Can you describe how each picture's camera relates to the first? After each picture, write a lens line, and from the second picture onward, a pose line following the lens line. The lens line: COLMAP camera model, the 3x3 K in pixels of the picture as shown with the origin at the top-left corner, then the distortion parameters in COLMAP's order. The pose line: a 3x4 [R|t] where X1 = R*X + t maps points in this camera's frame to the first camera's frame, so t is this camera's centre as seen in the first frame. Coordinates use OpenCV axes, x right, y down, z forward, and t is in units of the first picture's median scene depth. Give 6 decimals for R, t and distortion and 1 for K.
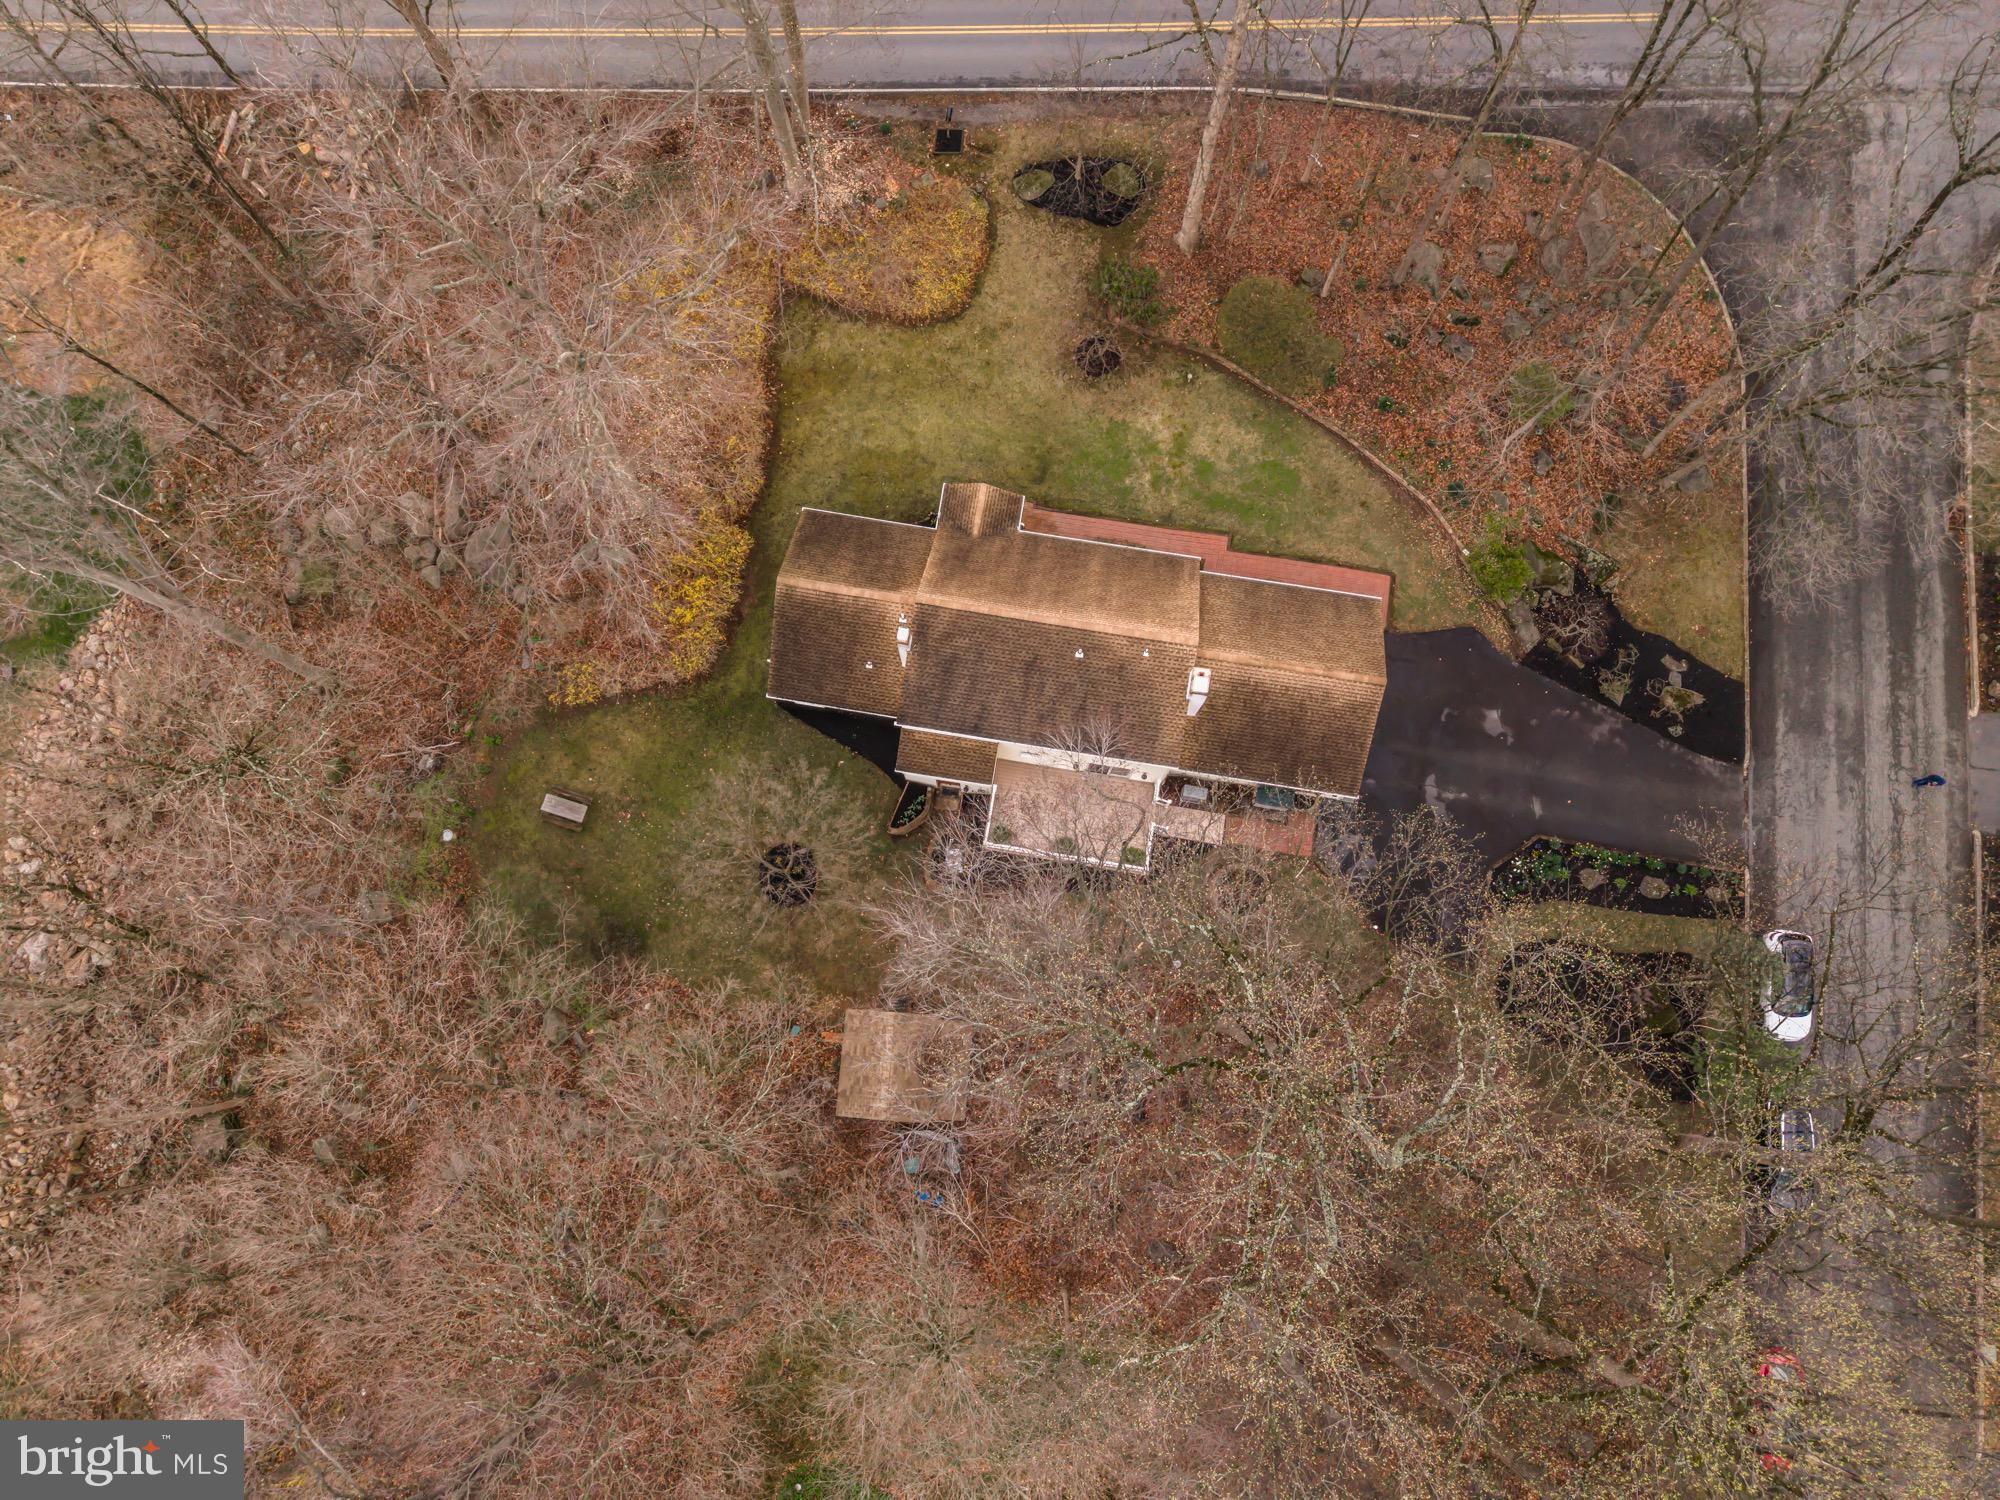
lens RADIAL K [[1402.2, 0, 1000.0], [0, 1402.2, 750.0], [0, 0, 1]] dist [0.039553, -0.056645]
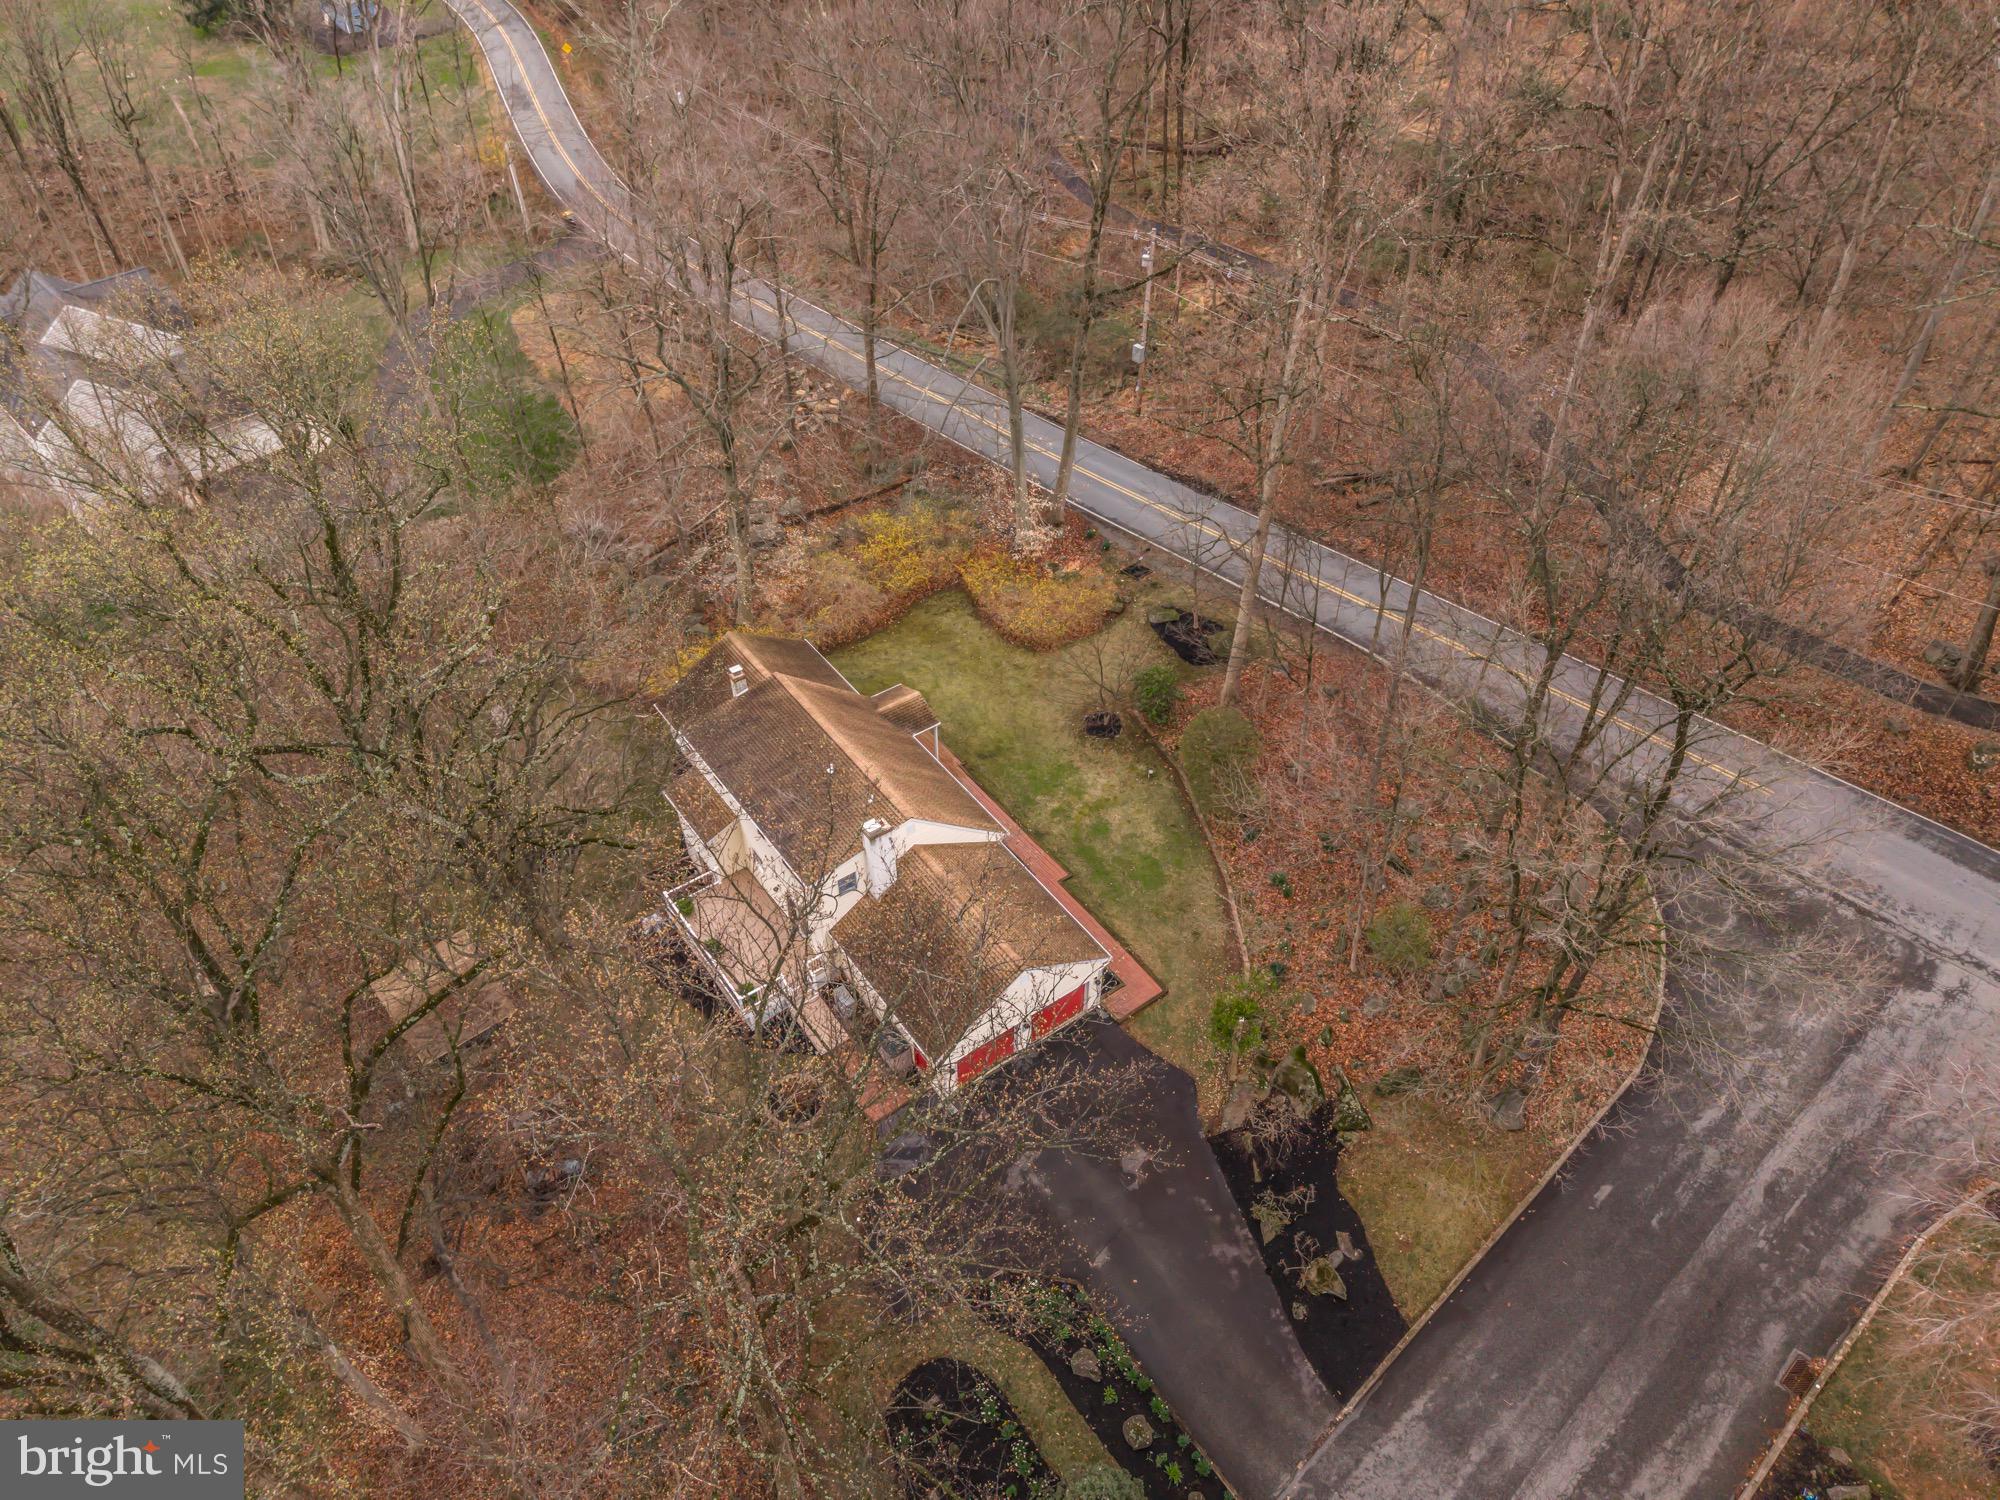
lens RADIAL K [[1343.5, 0, 1000.0], [0, 1343.5, 750.0], [0, 0, 1]] dist [0.071464, -0.115097]
pose [[0.705655, 0.484459, -0.517060, 0.598591], [-0.694033, 0.619572, -0.366672, 0.185866], [0.142718, 0.617601, 0.773434, 0.191057]]
